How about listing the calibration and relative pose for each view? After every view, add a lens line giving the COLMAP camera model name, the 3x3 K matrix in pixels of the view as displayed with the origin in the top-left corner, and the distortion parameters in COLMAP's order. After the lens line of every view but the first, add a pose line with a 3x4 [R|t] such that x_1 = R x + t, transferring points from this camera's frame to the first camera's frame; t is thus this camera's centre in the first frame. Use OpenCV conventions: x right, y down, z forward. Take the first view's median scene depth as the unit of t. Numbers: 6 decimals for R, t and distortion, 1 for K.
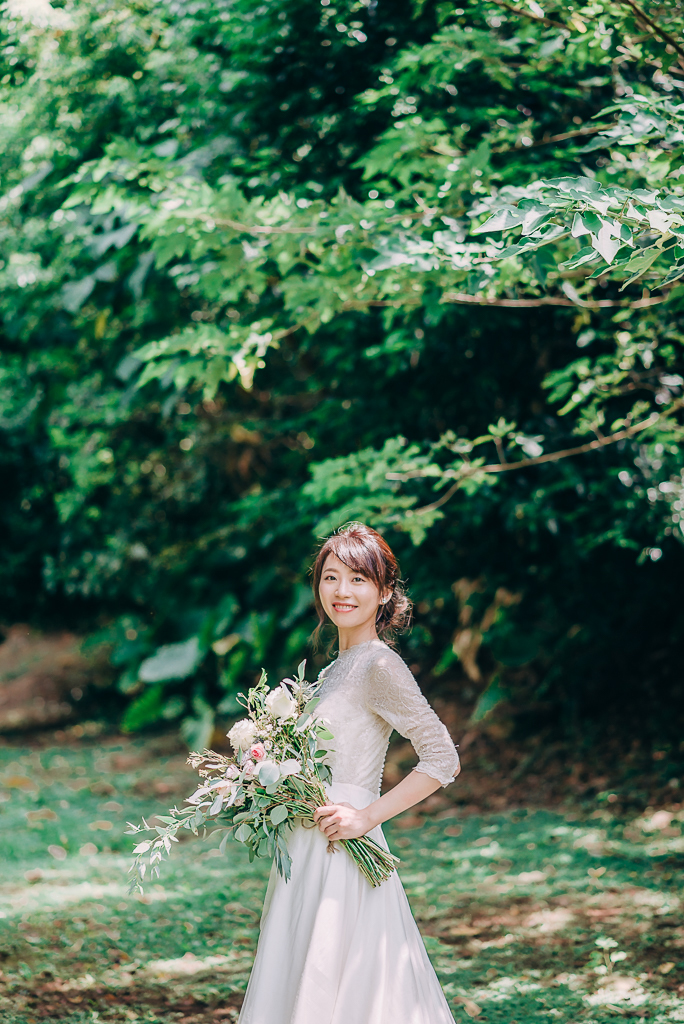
lens RADIAL K [[2423.4, 0, 244.0], [0, 2423.4, 537.8], [0, 0, 1]] dist [-0.111568, 3.338391]
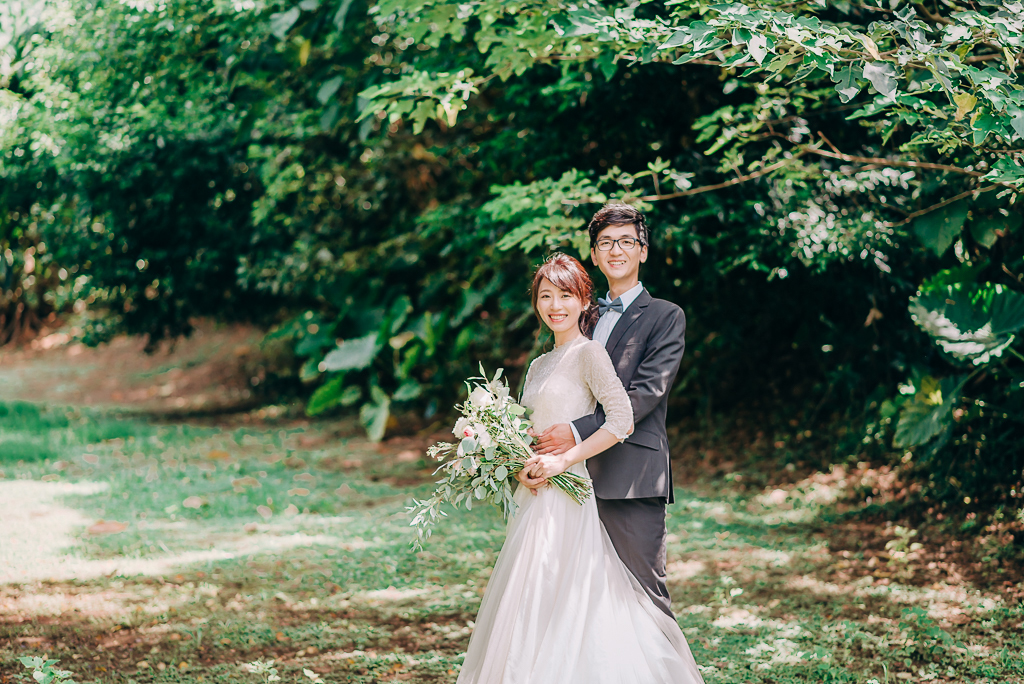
lens RADIAL K [[2532.7, 0, 512.0], [0, 2532.7, 342.0], [0, 0, 1]] dist [0.050491, 0.075160]
pose [[0.997743, 0.031852, 0.059110, -0.035100], [-0.034225, 0.998630, 0.039589, -0.004499], [-0.057768, -0.041523, 0.997466, -0.236920]]
